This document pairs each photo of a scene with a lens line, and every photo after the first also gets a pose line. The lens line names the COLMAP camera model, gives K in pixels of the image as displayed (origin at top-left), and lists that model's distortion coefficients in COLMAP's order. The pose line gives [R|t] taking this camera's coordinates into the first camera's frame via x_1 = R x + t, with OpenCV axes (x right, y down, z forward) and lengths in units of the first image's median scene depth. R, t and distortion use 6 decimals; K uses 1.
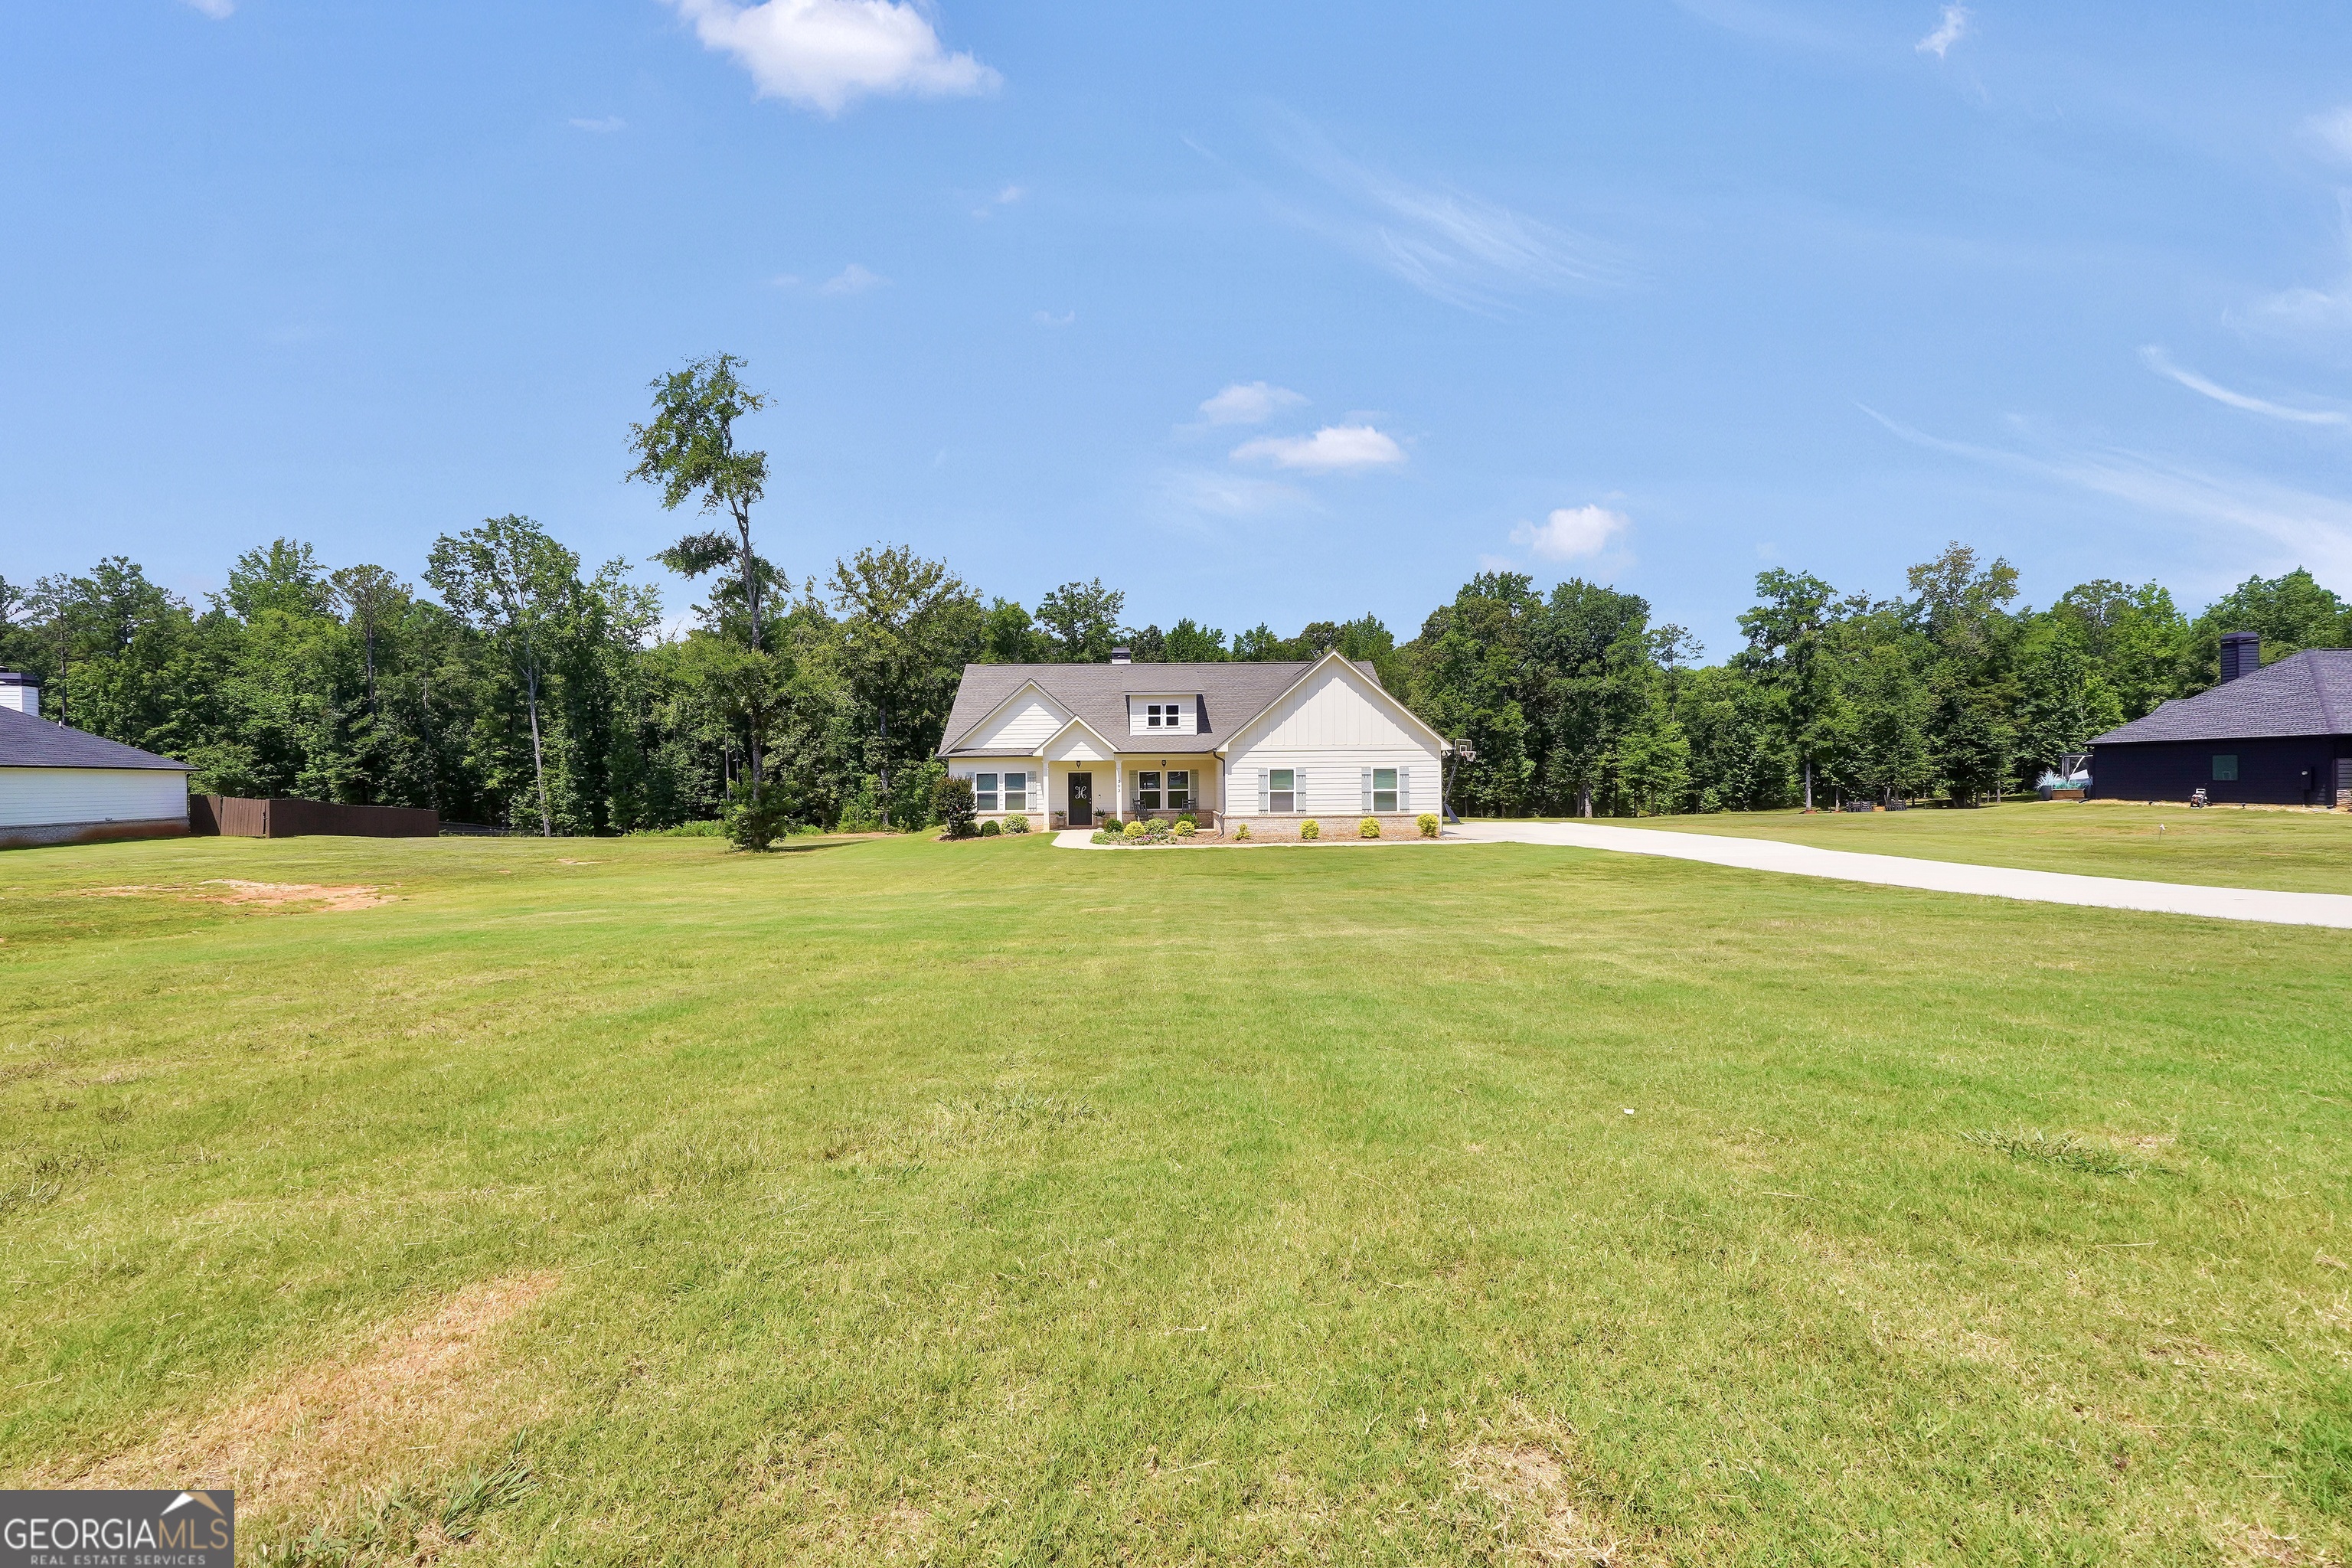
lens RADIAL K [[1004.0, 0, 1176.0], [0, 1004.0, 784.0], [0, 0, 1]] dist [0.002501, 0.000383]
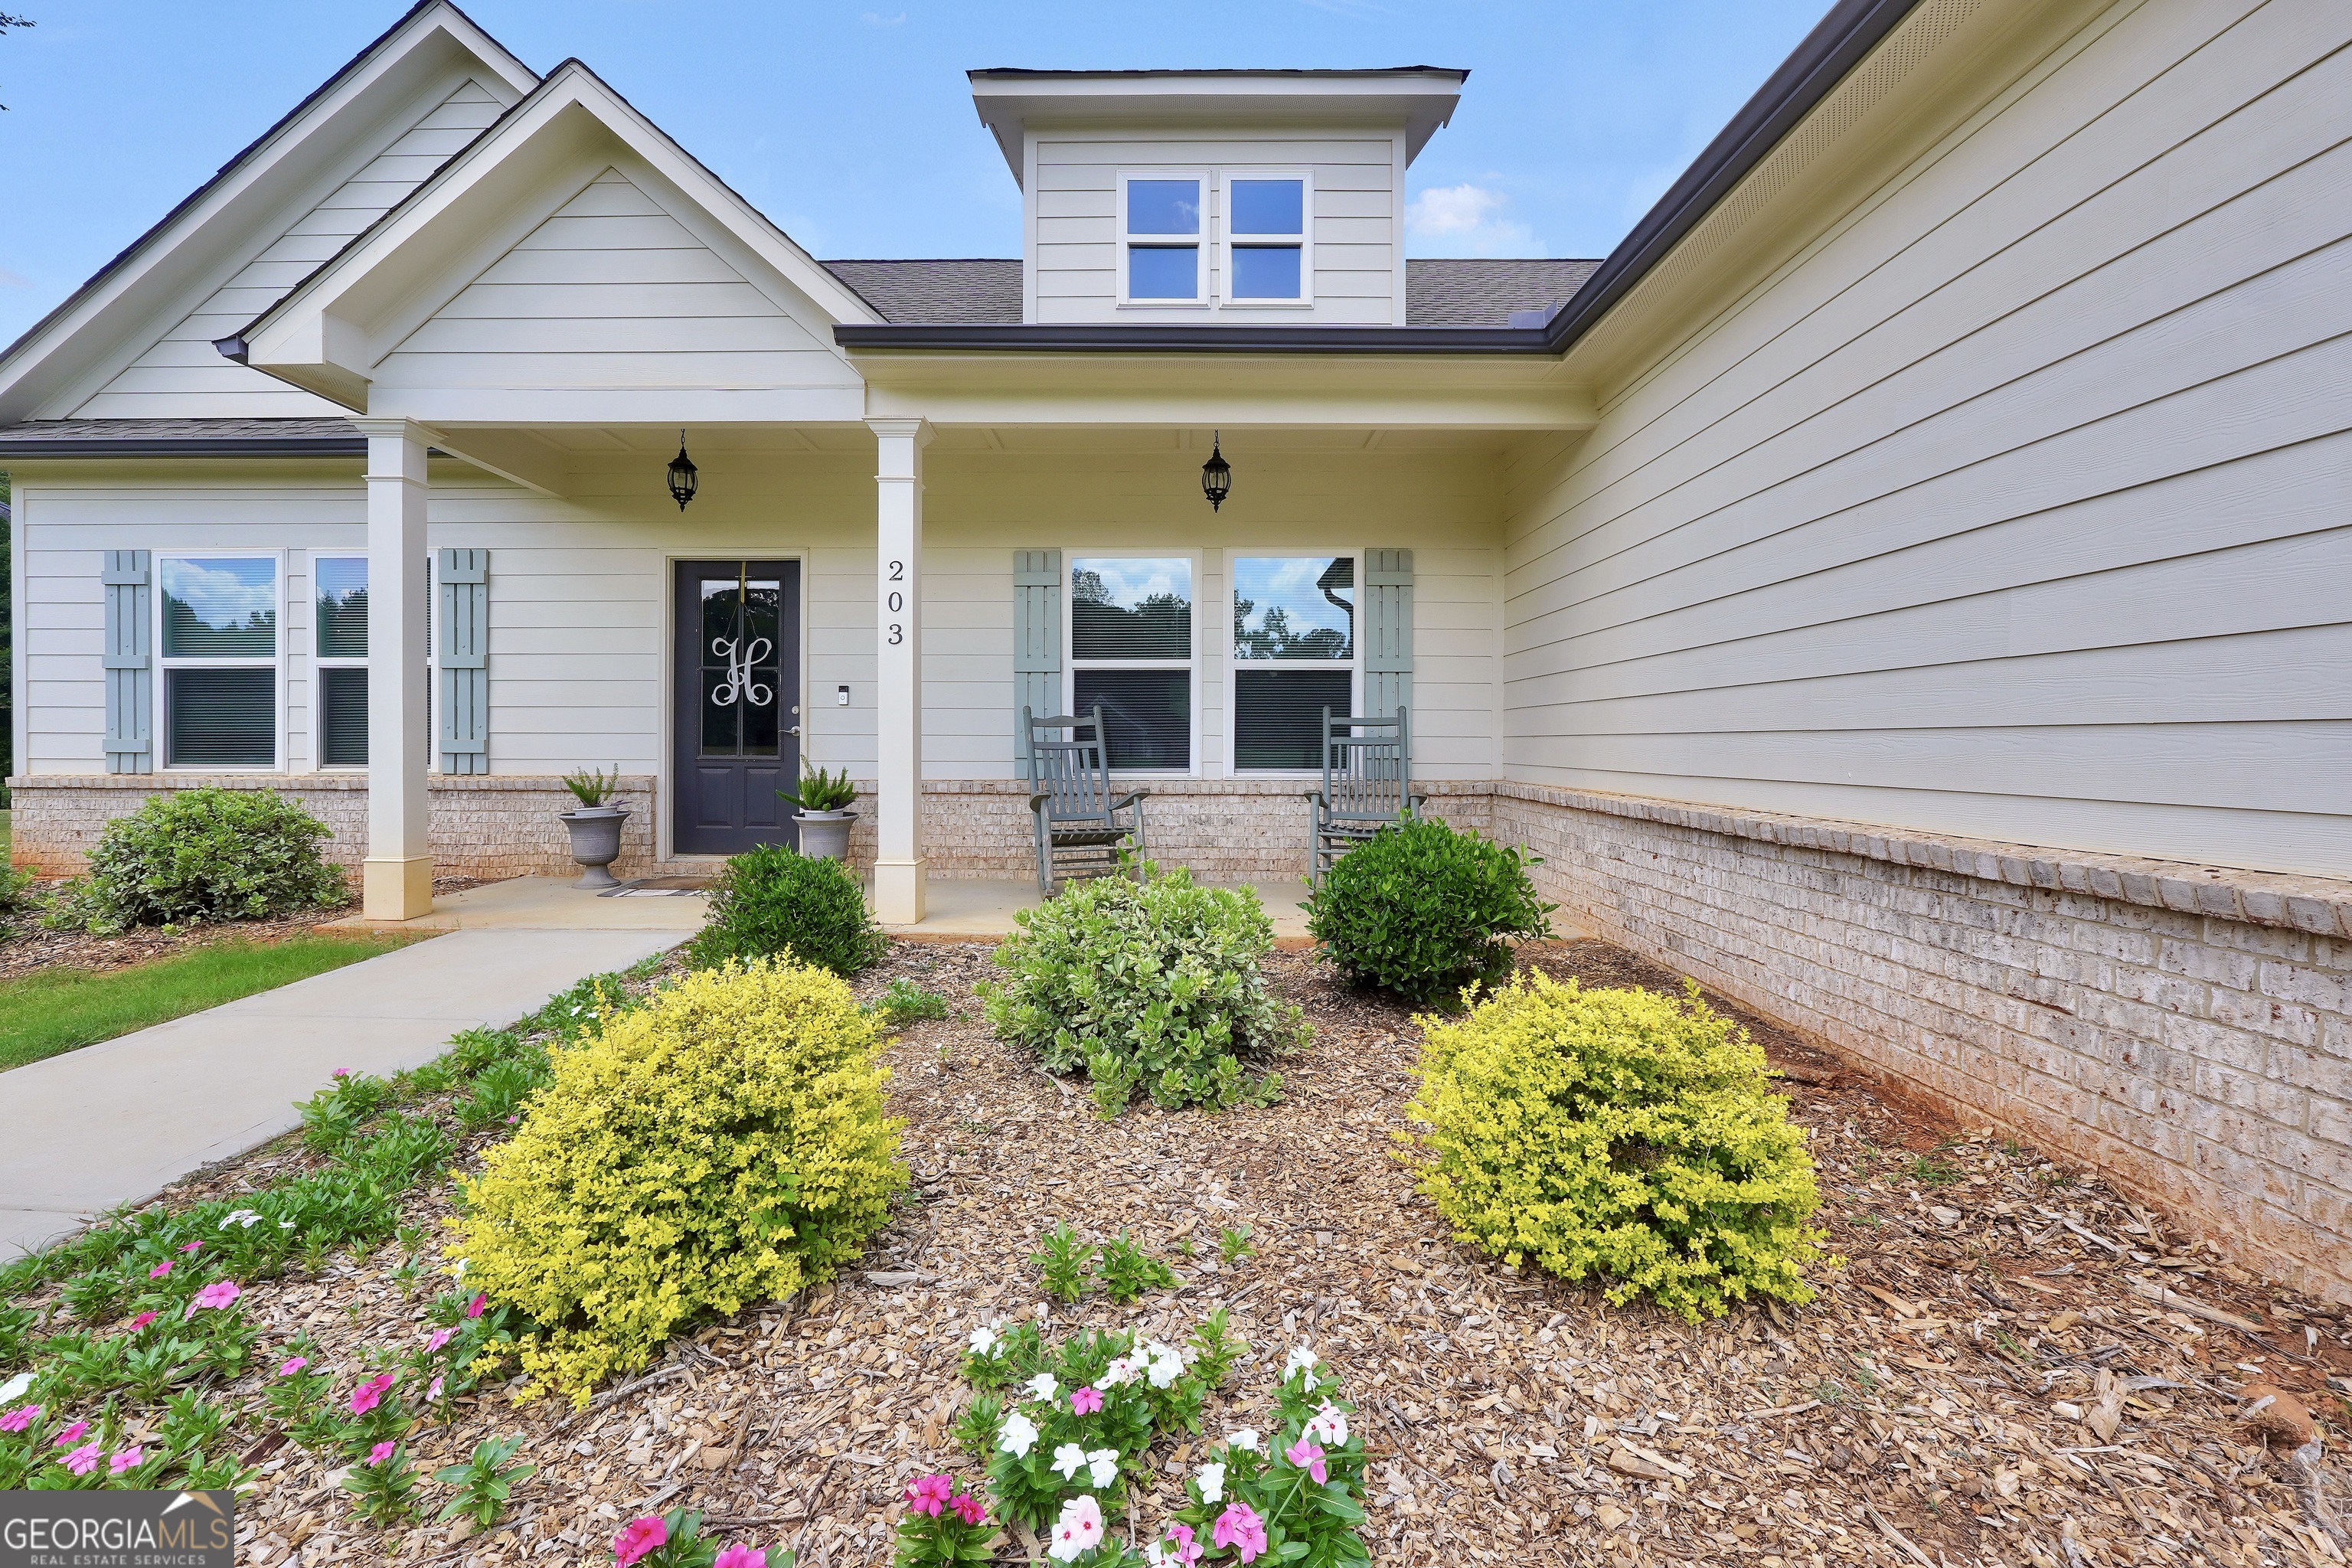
lens RADIAL K [[979.0, 0, 1169.6], [0, 979.0, 756.7], [0, 0, 1]] dist [0.000849, 0.000193]
pose [[0.999069, 0.014845, -0.040505, -0.012044], [-0.014522, 0.999860, 0.008258, 0.020409], [0.040622, -0.007662, 0.999145, 0.809918]]
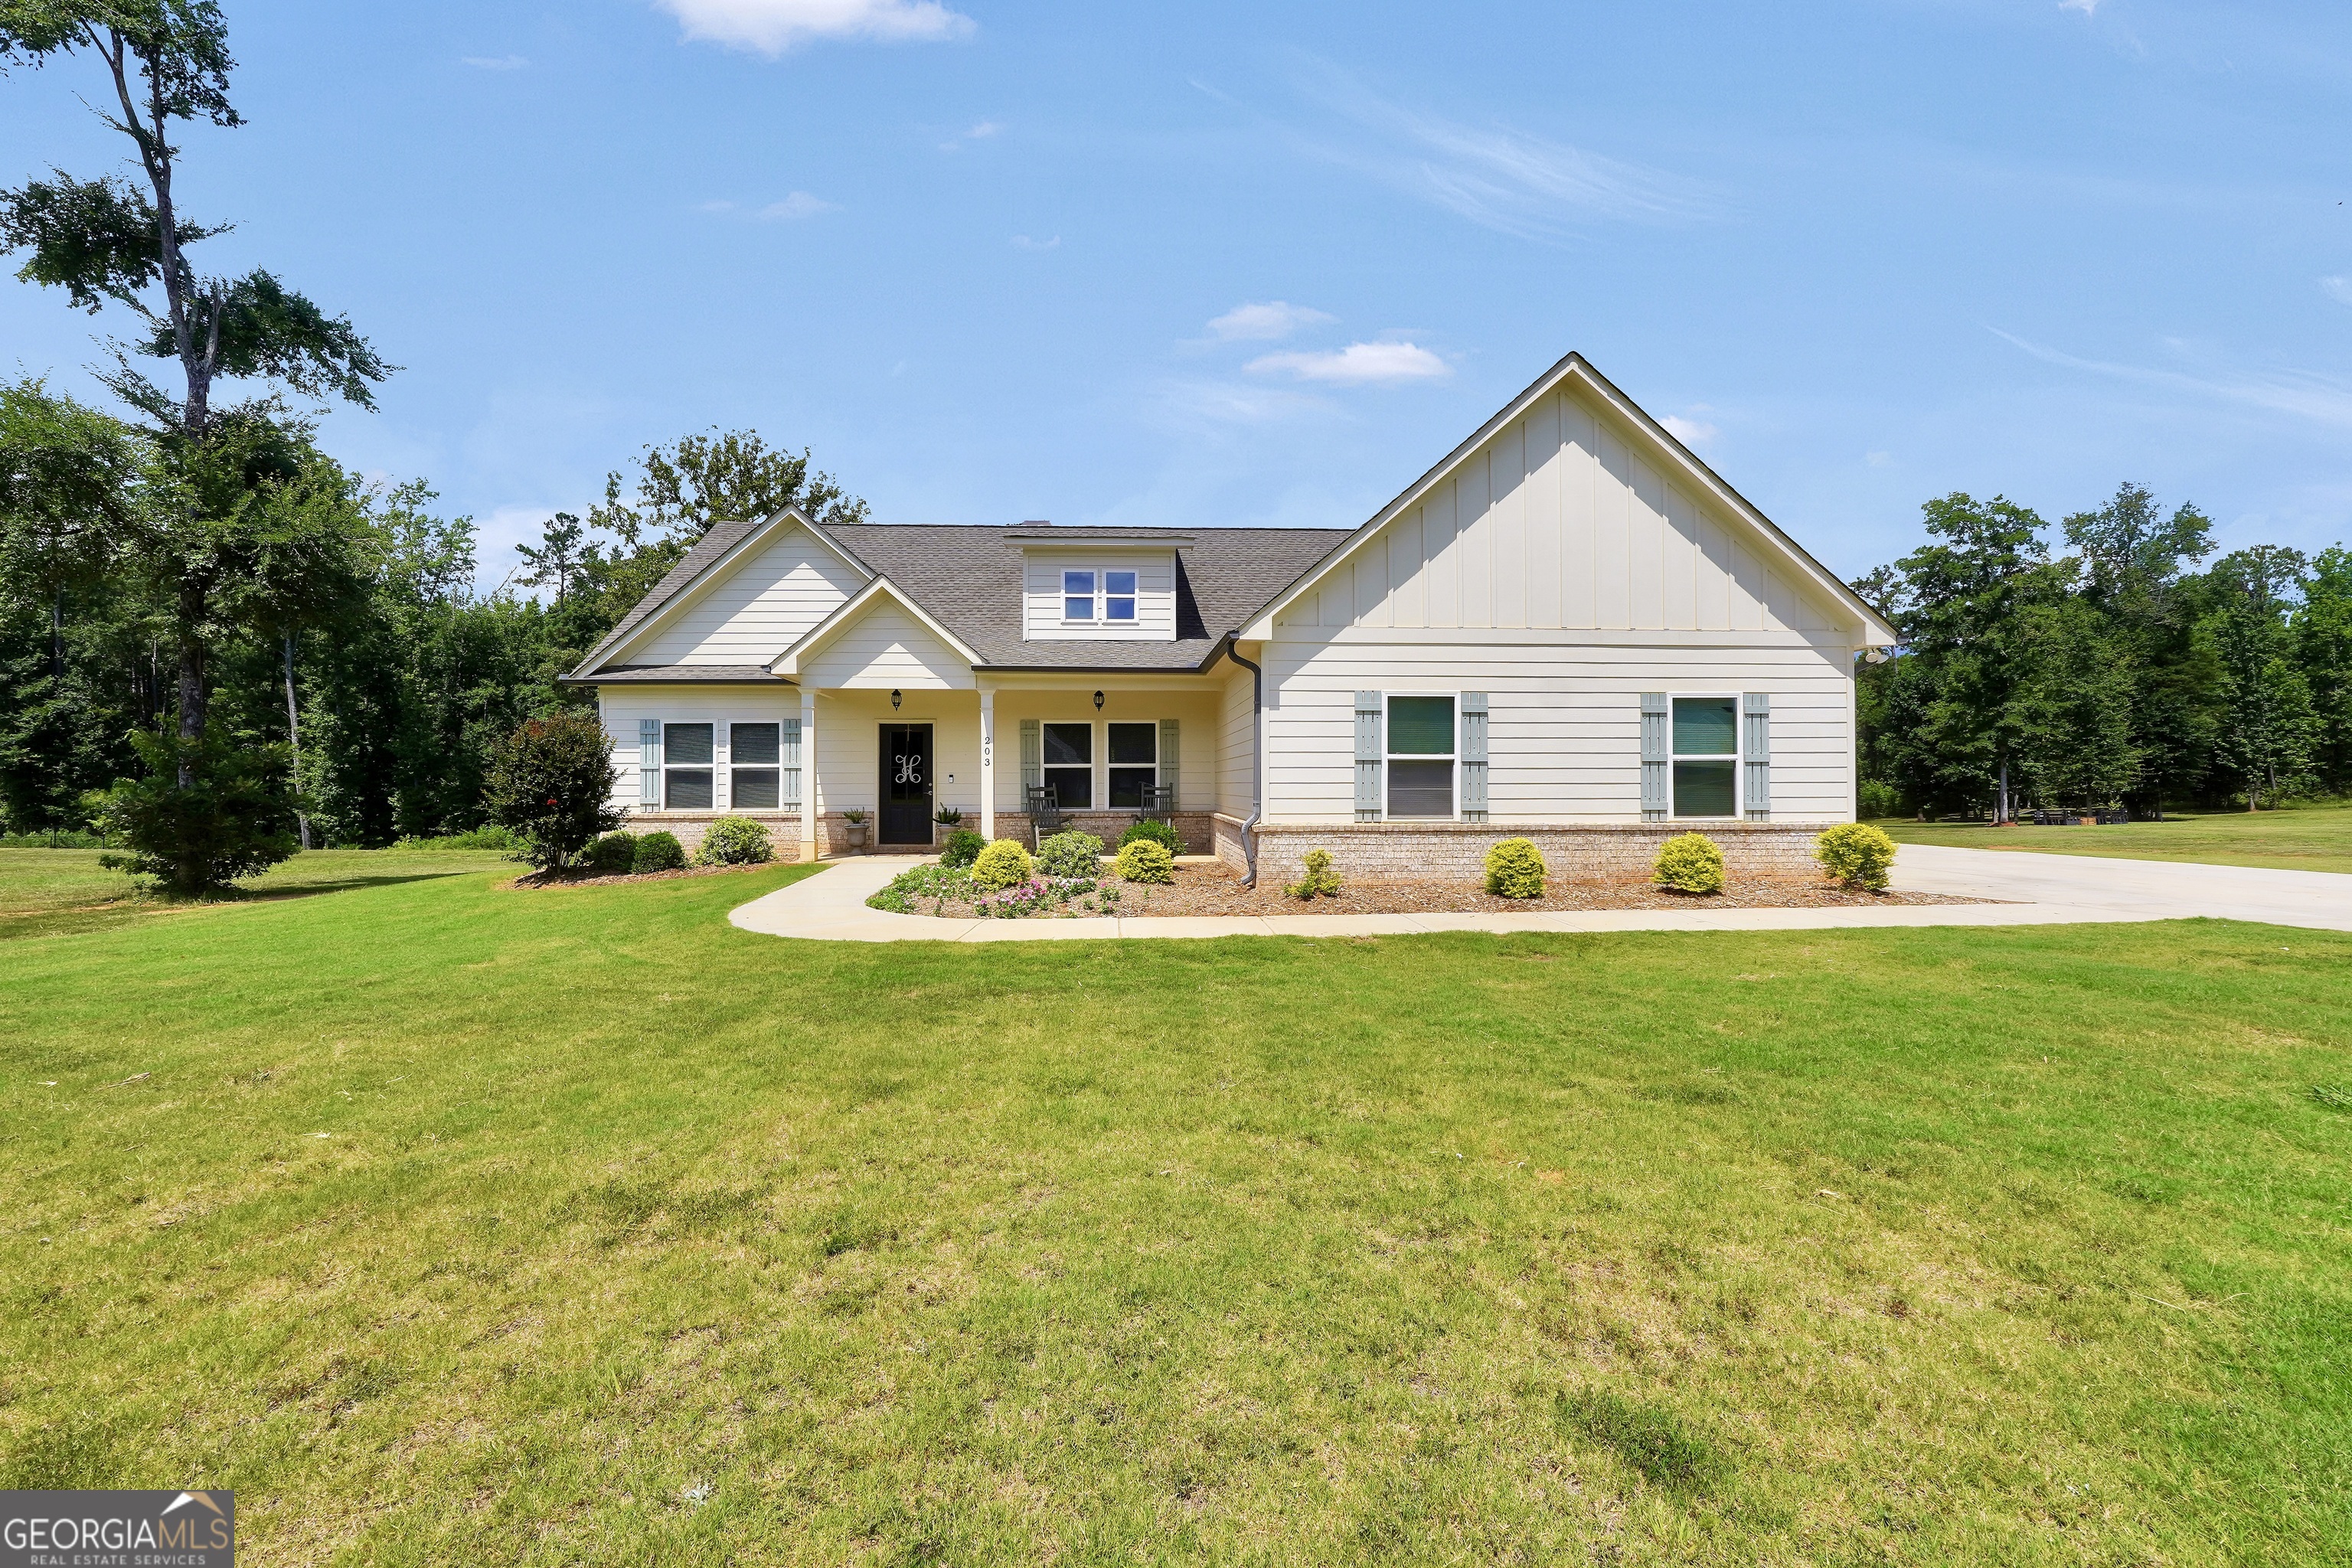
lens RADIAL K [[1004.0, 0, 1176.0], [0, 1004.0, 784.0], [0, 0, 1]] dist [0.002501, 0.000383]
pose [[0.999449, 0.008945, 0.031949, 0.007112], [-0.008737, 0.999940, -0.006644, 0.016419], [-0.032007, 0.006361, 0.999467, 0.548179]]
